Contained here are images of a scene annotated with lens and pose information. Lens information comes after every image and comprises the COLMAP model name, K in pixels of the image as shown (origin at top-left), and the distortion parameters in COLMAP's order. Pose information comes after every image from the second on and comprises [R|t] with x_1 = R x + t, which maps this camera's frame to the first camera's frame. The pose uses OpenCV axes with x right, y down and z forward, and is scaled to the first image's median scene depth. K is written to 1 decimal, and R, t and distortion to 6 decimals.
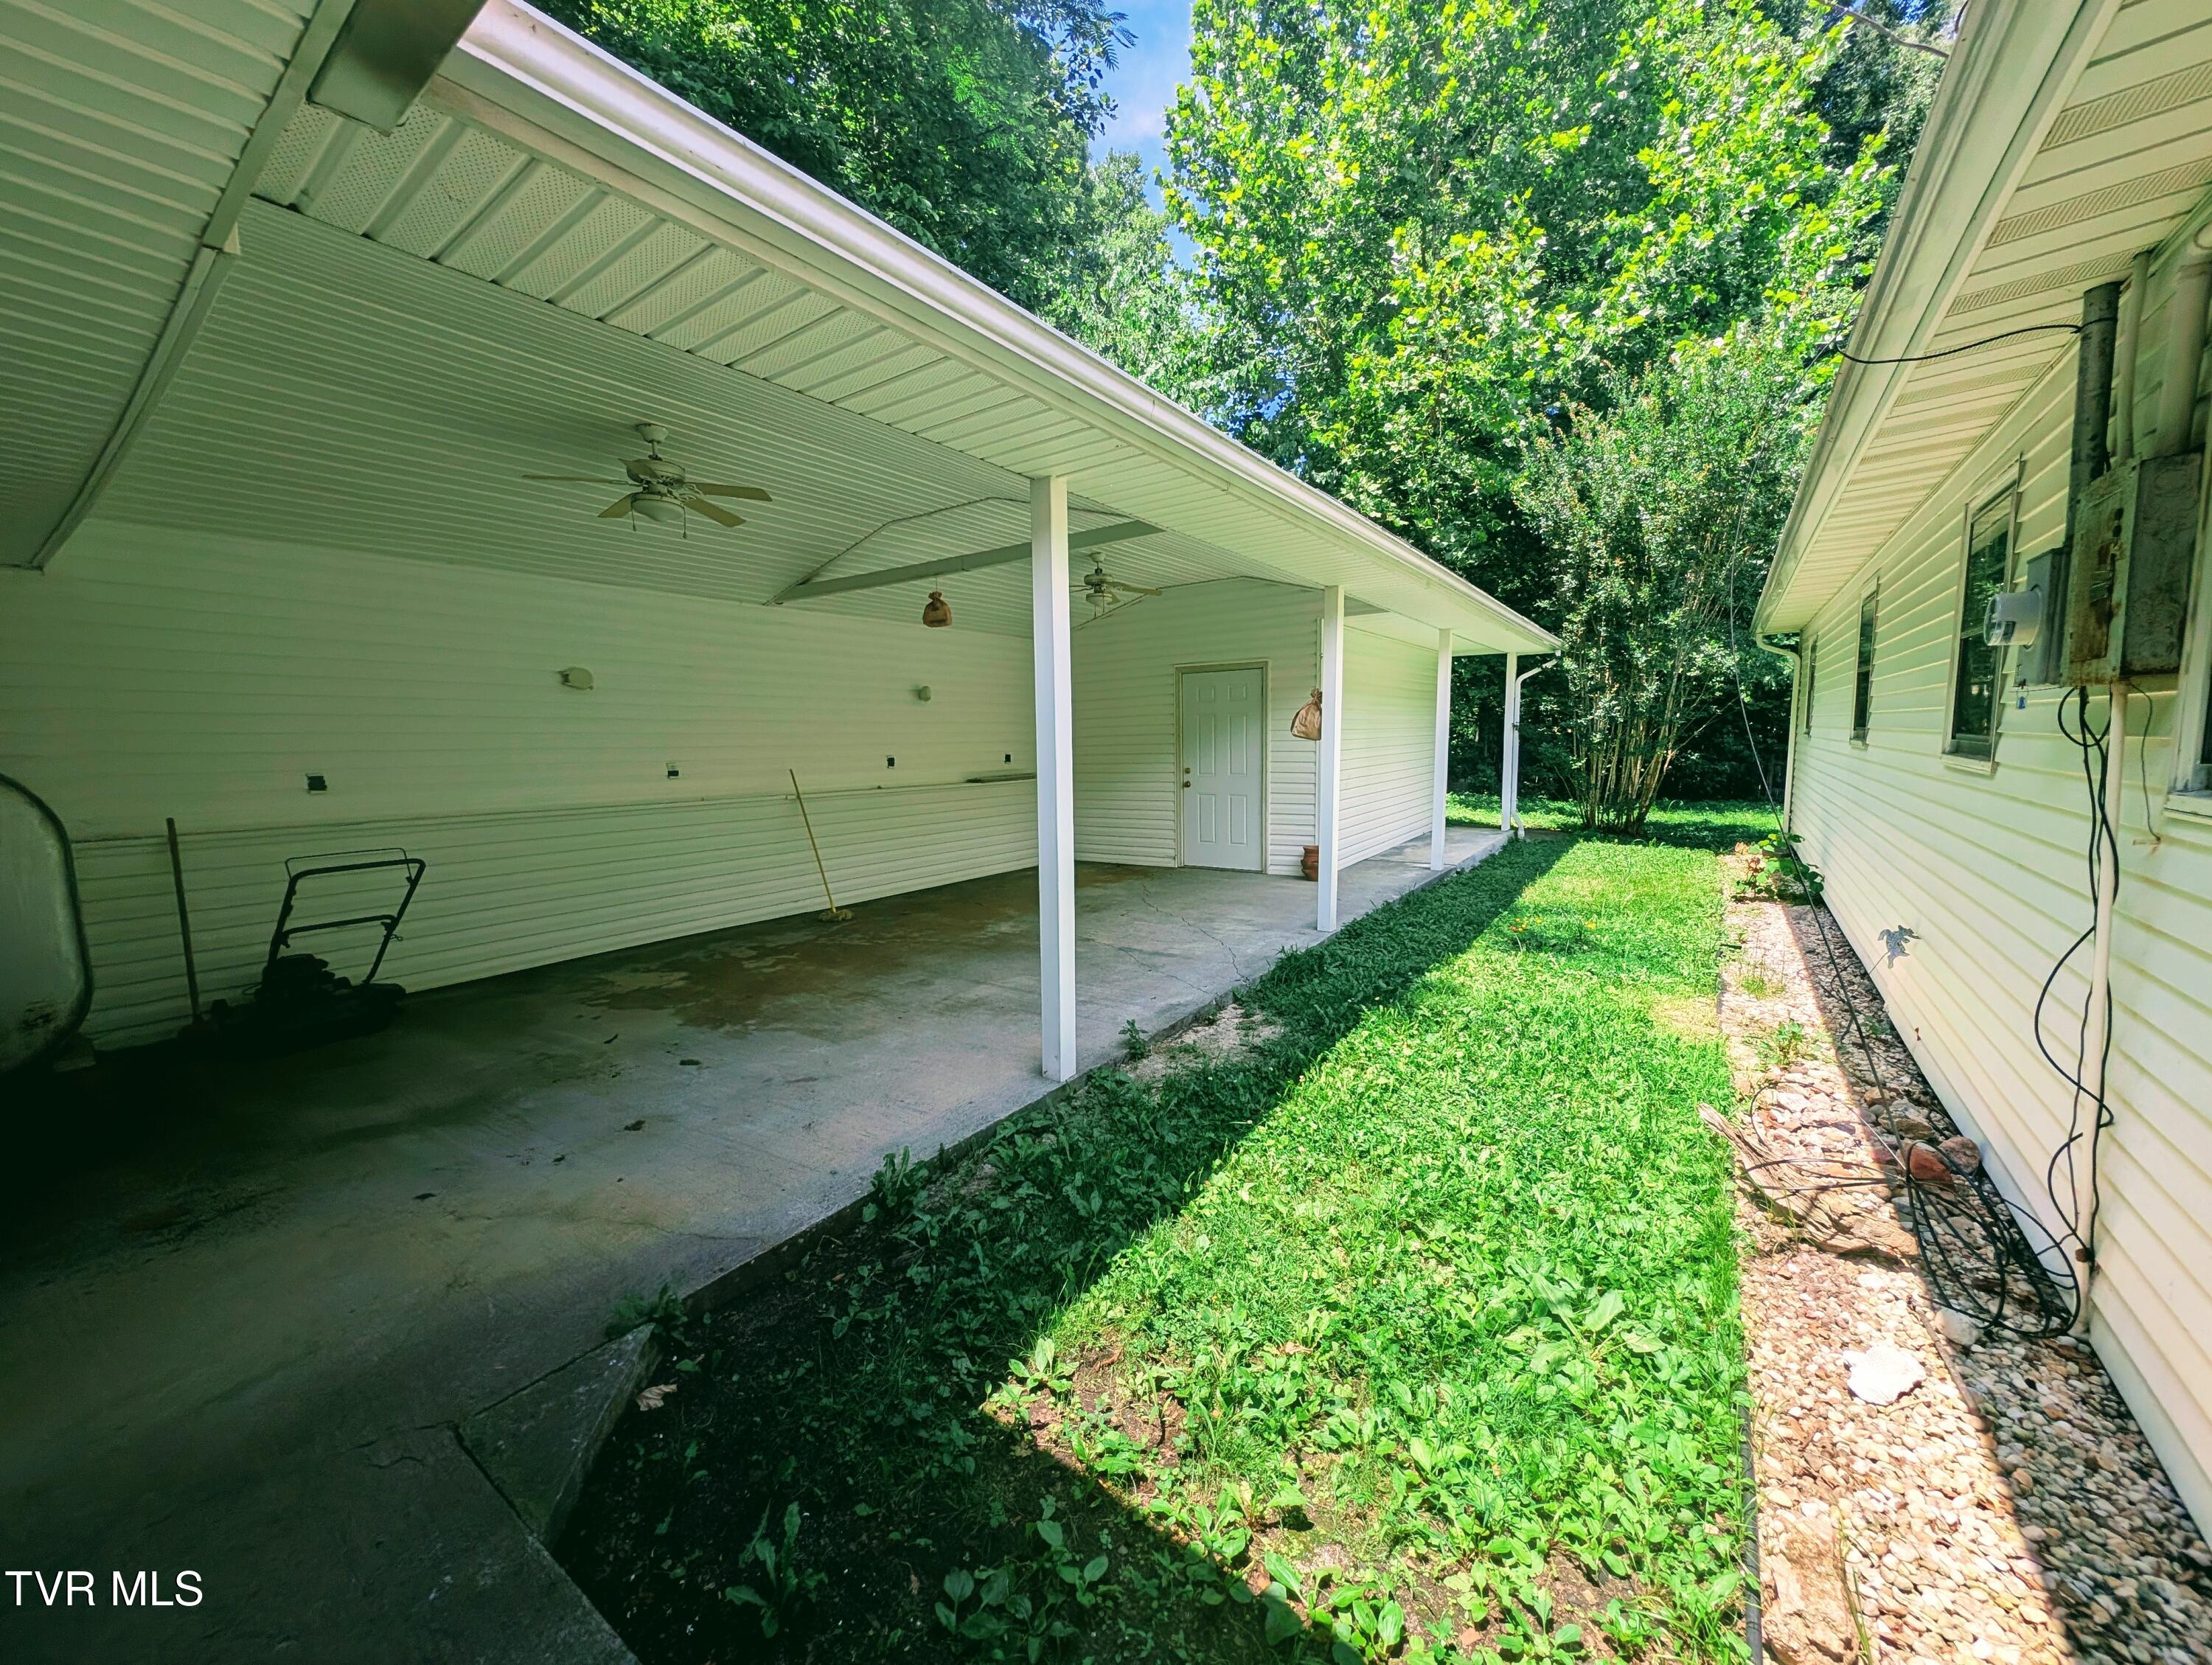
lens RADIAL K [[834.4, 0, 1106.6], [0, 834.4, 833.0], [0, 0, 1]] dist [0.007530, -0.004171]
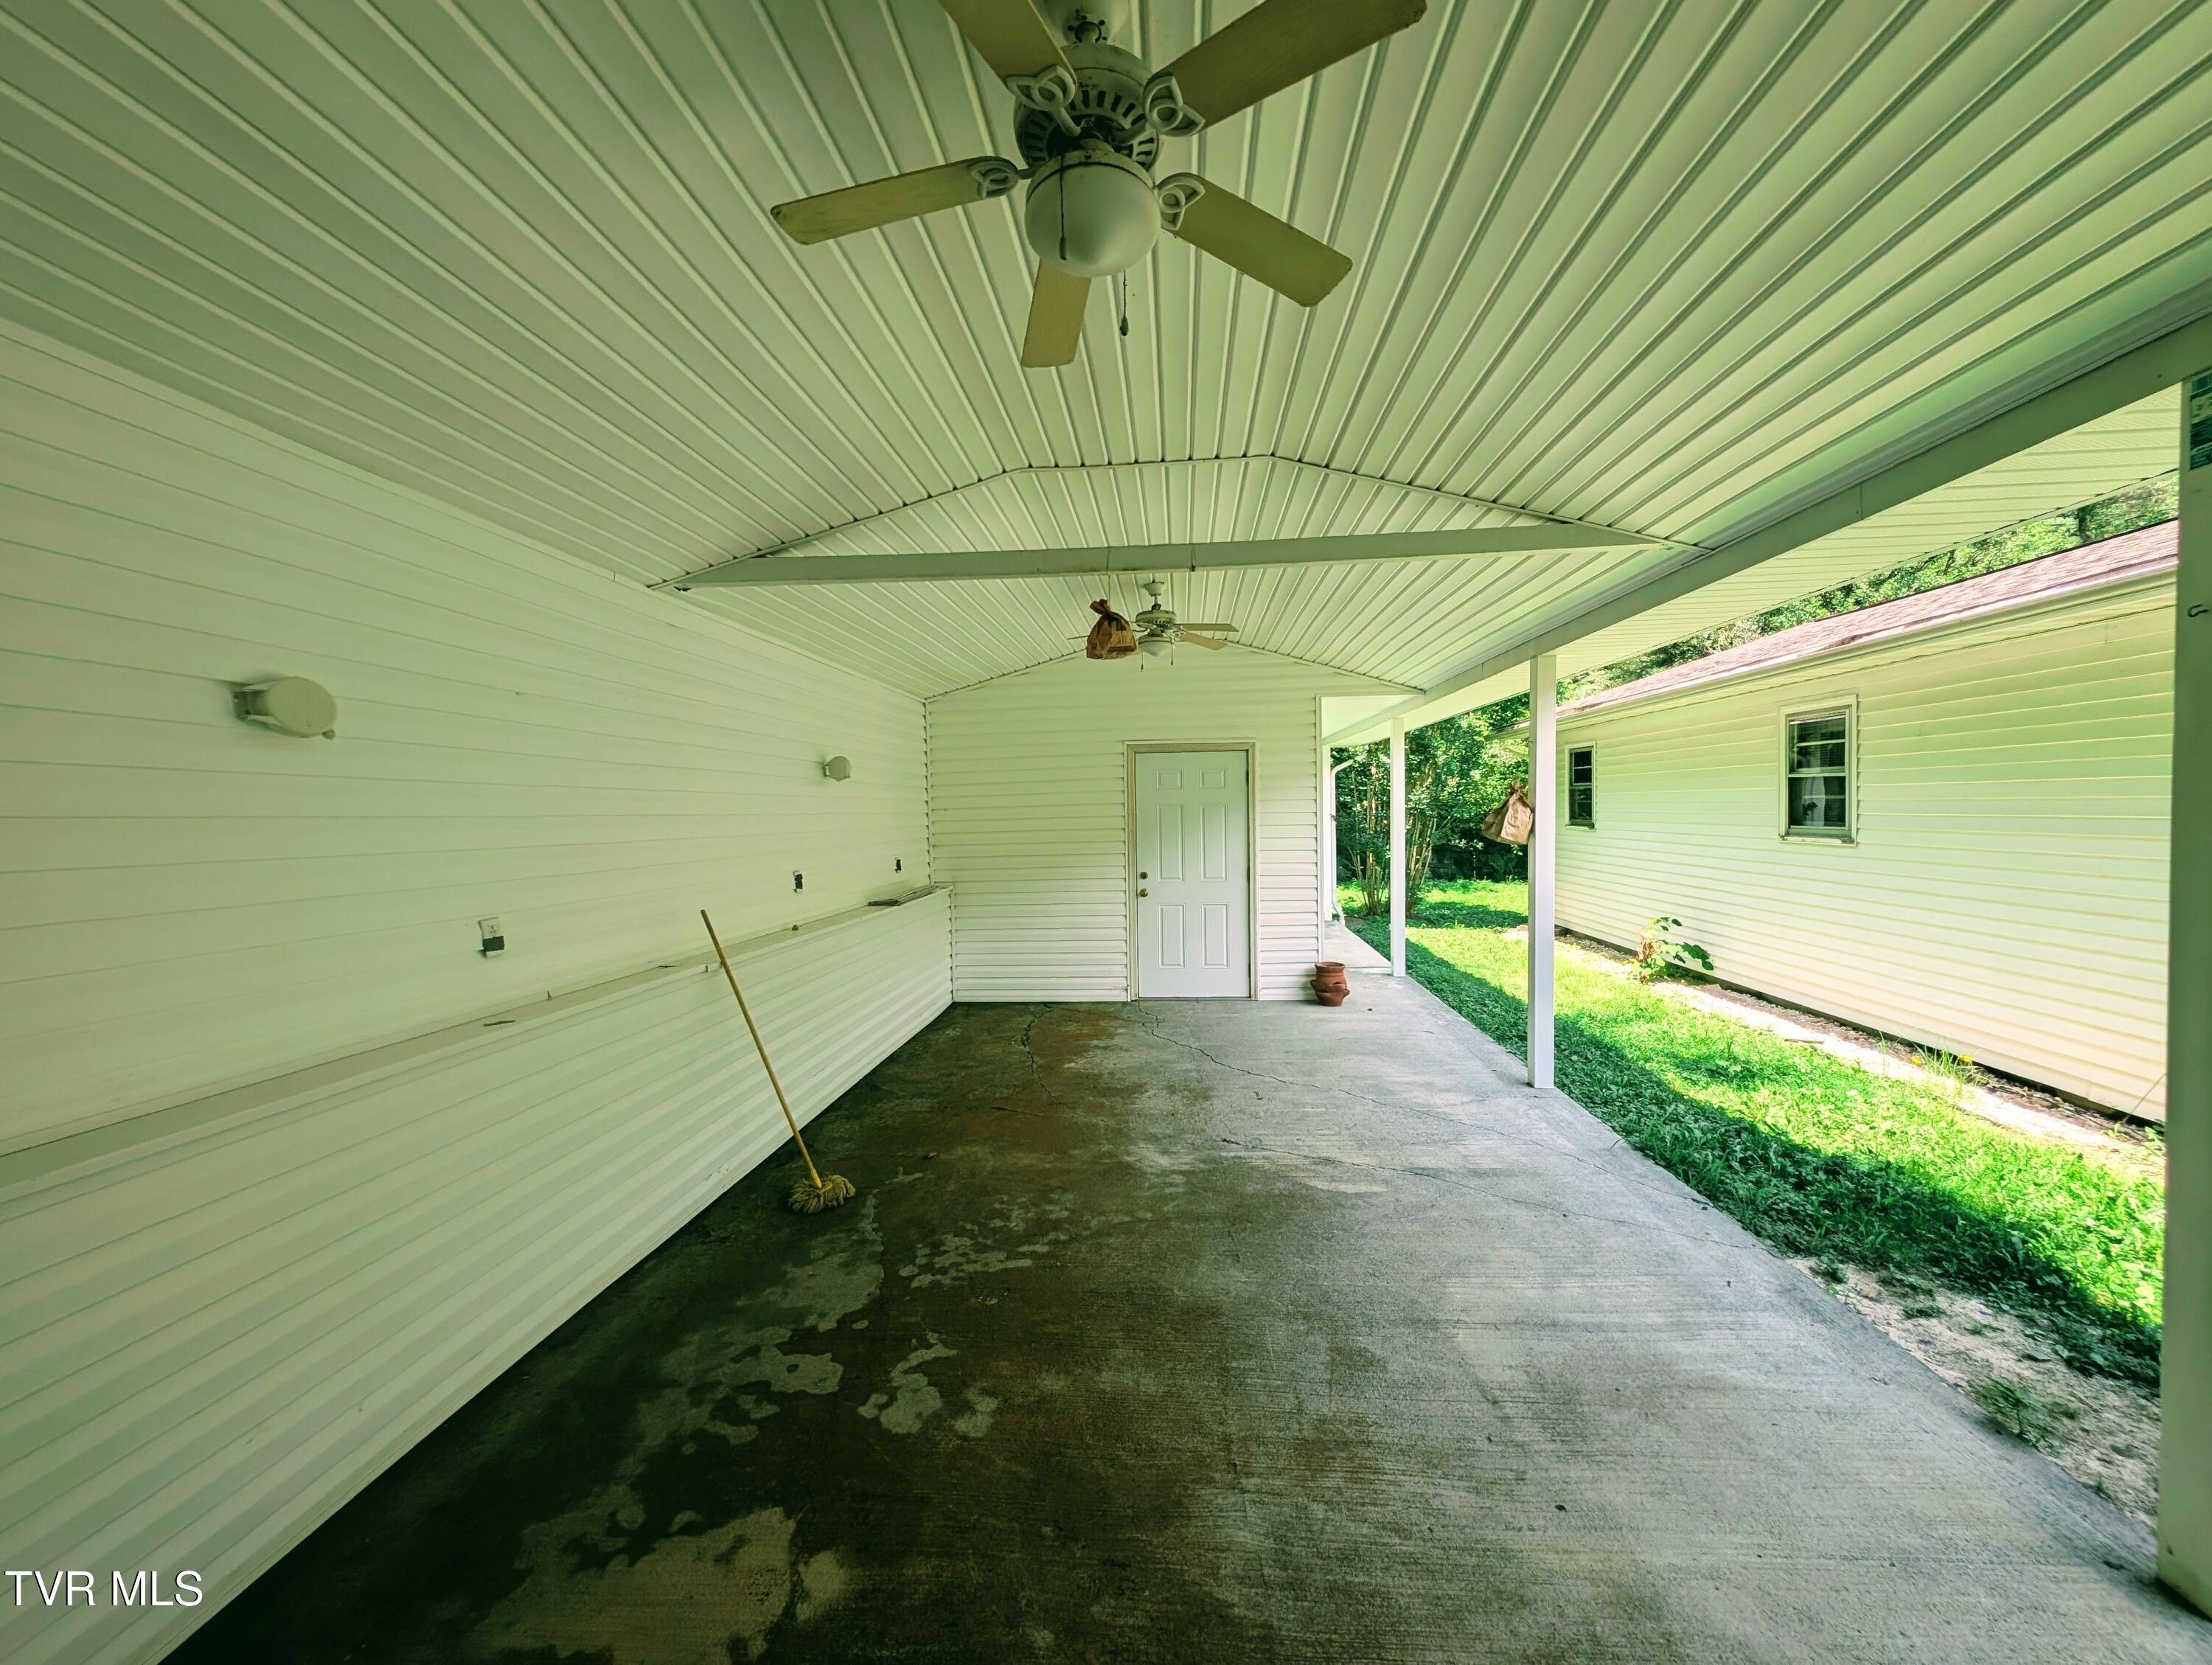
lens RADIAL K [[834.4, 0, 1102.7], [0, 834.4, 833.4], [0, 0, 1]] dist [0.007530, -0.004171]
pose [[0.864967, -0.007576, 0.501772, -0.490107], [0.054264, 0.995435, -0.078511, -0.081689], [-0.498886, 0.095138, 0.861430, 0.510159]]
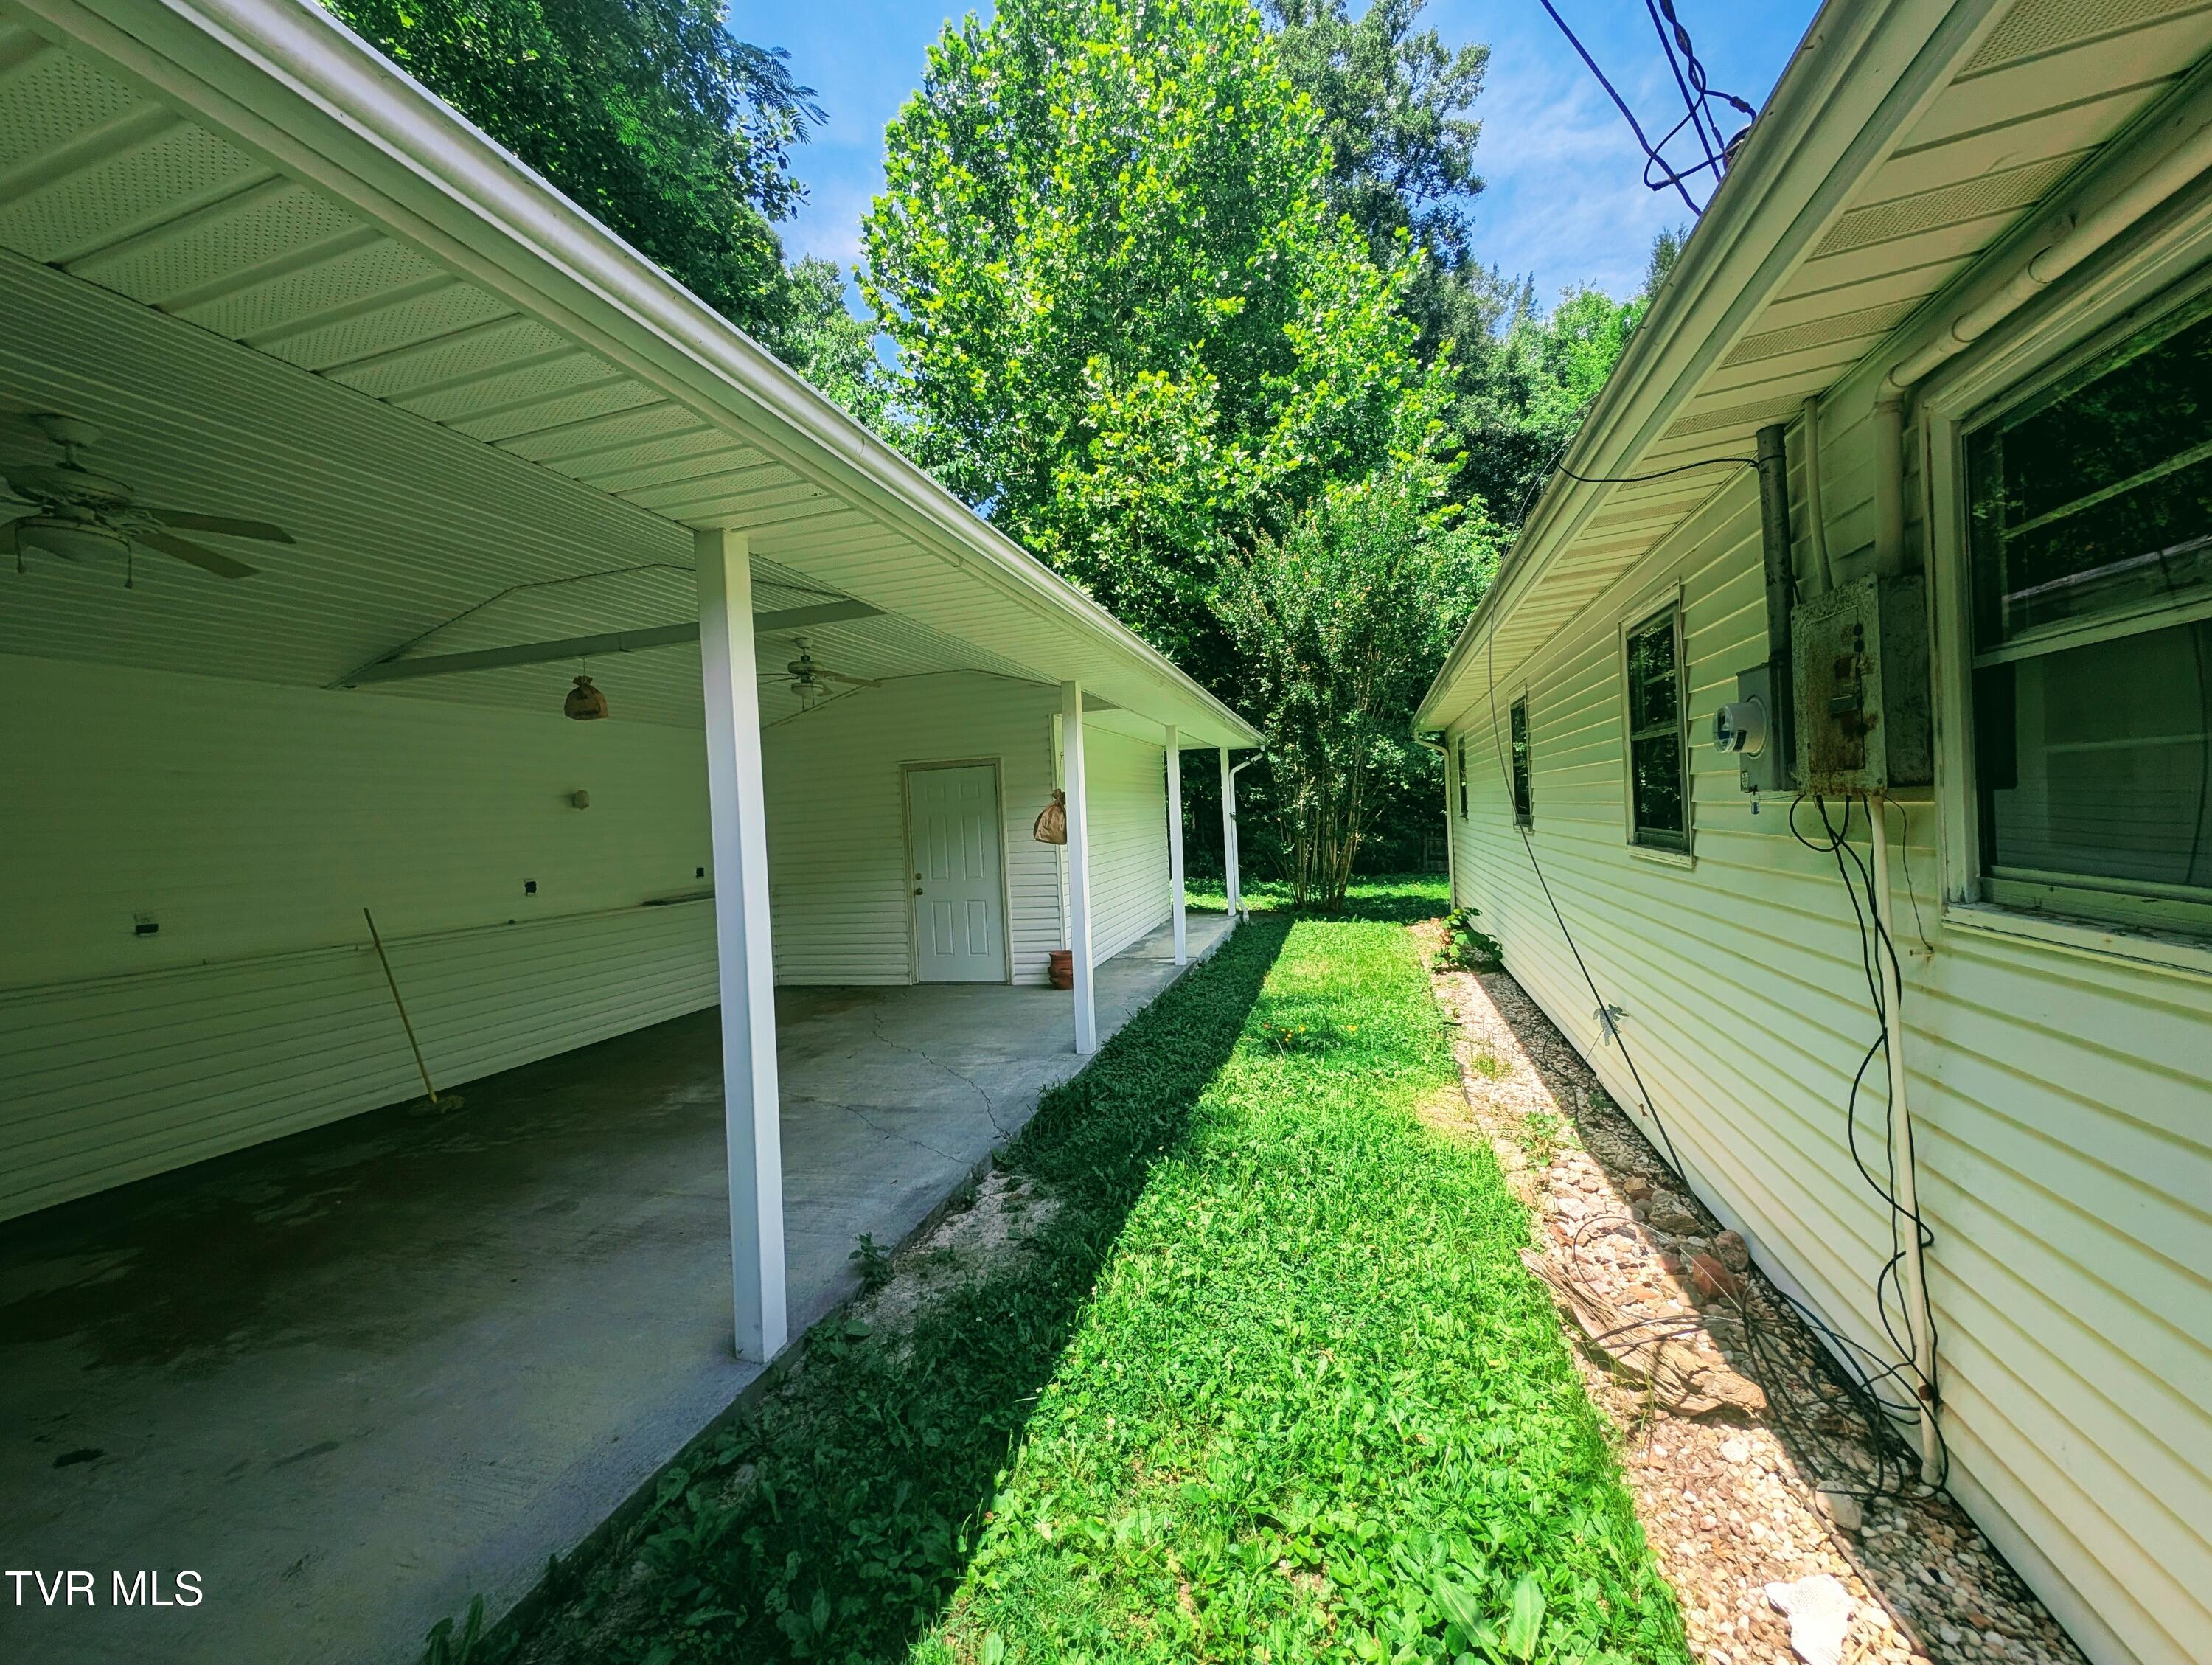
lens RADIAL K [[834.4, 0, 1108.7], [0, 834.4, 835.6], [0, 0, 1]] dist [0.007530, -0.004171]
pose [[0.946495, -0.035824, 0.320725, 0.005157], [0.068630, 0.993431, -0.091570, -0.032850], [-0.315338, 0.108682, 0.942736, 0.113711]]
